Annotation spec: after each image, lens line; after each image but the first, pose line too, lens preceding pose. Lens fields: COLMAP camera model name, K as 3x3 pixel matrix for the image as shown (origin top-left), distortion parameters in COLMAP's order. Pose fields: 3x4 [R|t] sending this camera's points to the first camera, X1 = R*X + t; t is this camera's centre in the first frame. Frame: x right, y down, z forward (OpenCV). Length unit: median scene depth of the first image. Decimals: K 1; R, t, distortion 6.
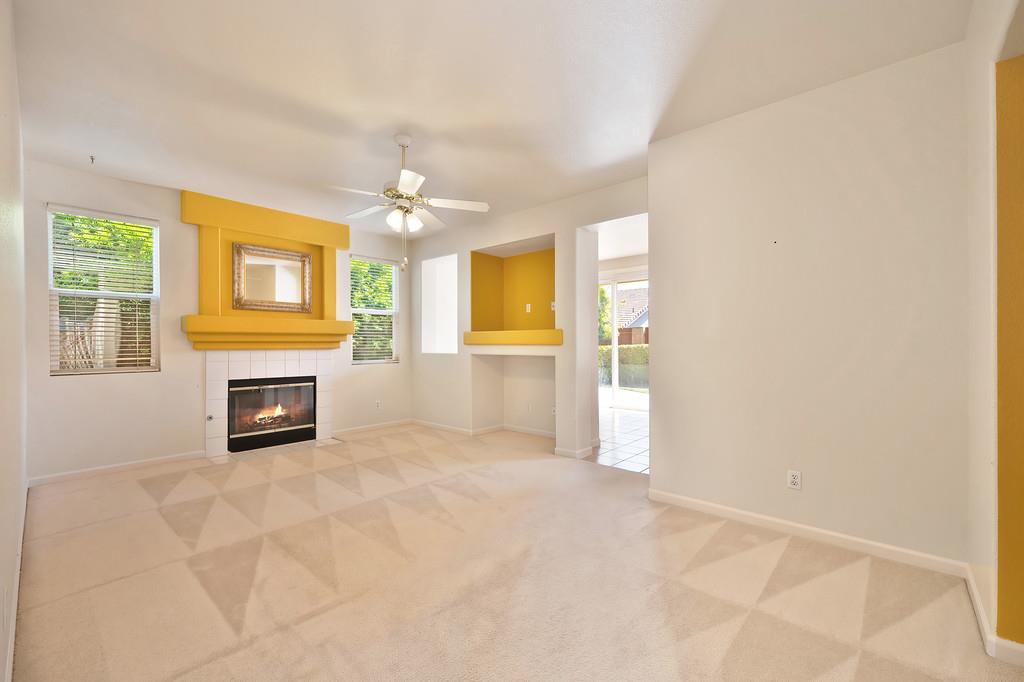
lens RADIAL K [[427.9, 0, 519.9], [0, 427.9, 344.3], [0, 0, 1]] dist [0.000678, 0.000031]
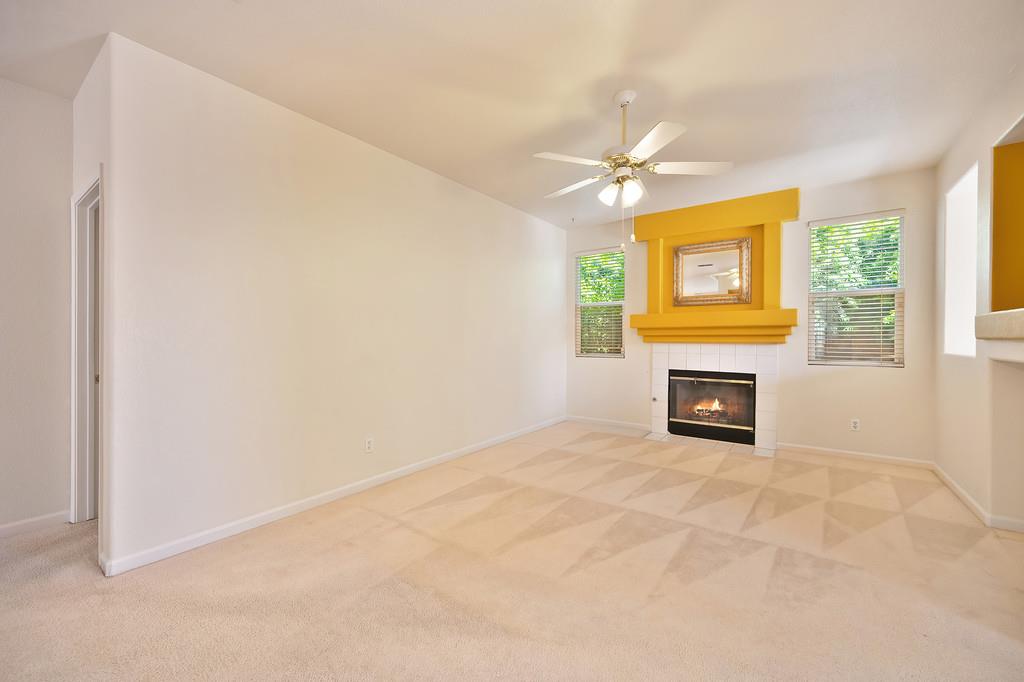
lens RADIAL K [[408.7, 0, 517.9], [0, 408.7, 340.9], [0, 0, 1]] dist [0.000955, 0.000530]
pose [[0.087617, 0.010087, -0.996103, 0.349429], [-0.001674, 0.999949, 0.009979, -0.002101], [0.996153, 0.000793, 0.087630, 0.482106]]
